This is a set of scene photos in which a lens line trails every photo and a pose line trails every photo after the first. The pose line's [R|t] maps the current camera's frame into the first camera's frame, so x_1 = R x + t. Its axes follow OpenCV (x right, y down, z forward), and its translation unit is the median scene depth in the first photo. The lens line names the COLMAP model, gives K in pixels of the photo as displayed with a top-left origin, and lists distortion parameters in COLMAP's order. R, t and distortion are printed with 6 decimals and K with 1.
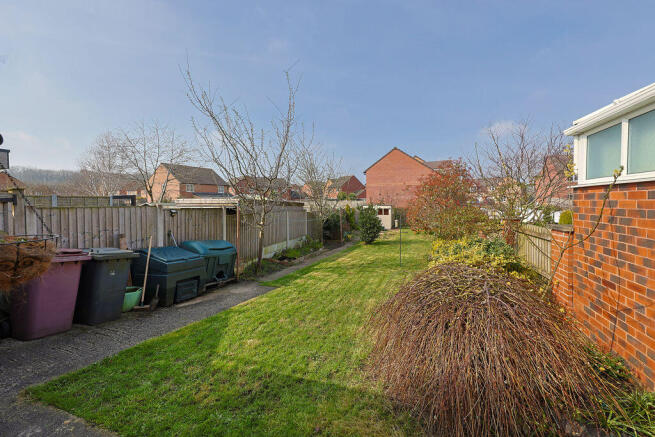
lens RADIAL K [[252.0, 0, 328.6], [0, 252.0, 211.3], [0, 0, 1]] dist [-0.000207, 0.000007]
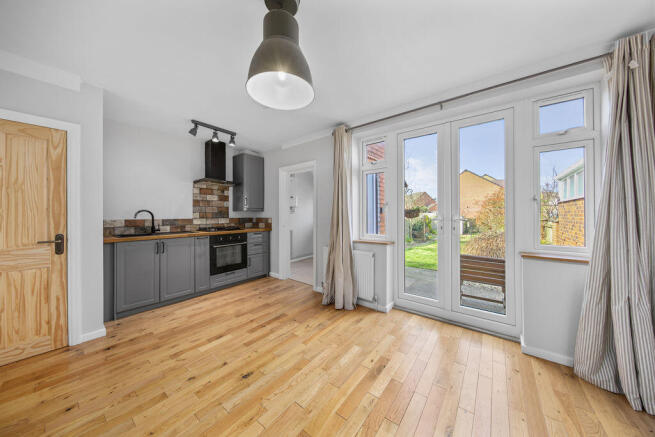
lens RADIAL K [[217.0, 0, 329.6], [0, 217.0, 216.9], [0, 0, 1]] dist [0.001054, 0.000008]
pose [[0.955817, 0.009111, -0.293820, -0.113259], [-0.017293, 0.999531, -0.025259, 0.032240], [0.293452, 0.029224, 0.955527, -0.391042]]
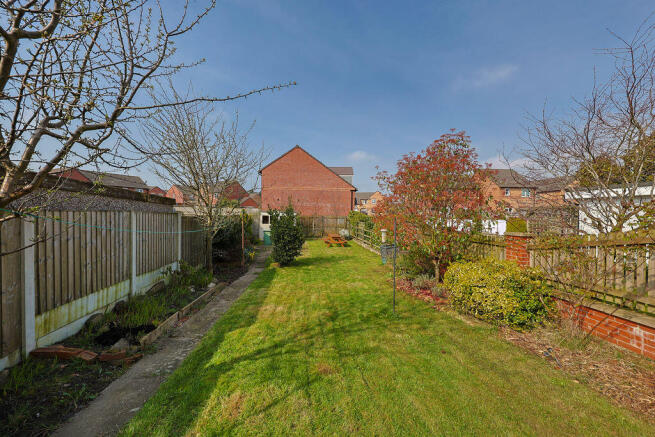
lens RADIAL K [[252.0, 0, 328.6], [0, 252.0, 211.3], [0, 0, 1]] dist [-0.000207, 0.000007]
pose [[0.891842, 0.021725, 0.451824, -0.047825], [-0.003025, 0.999110, -0.042070, 0.013440], [-0.452336, 0.036153, 0.891114, 0.364647]]
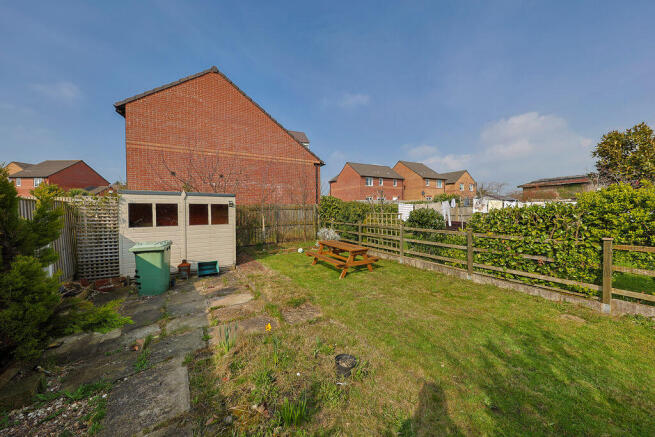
lens RADIAL K [[223.1, 0, 325.4], [0, 223.1, 207.7], [0, 0, 1]] dist [-0.001127, -0.000083]
pose [[0.596803, 0.003053, 0.802382, 0.128247], [0.021504, 0.999573, -0.019798, 0.003481], [-0.802099, 0.029070, 0.596482, 1.174734]]
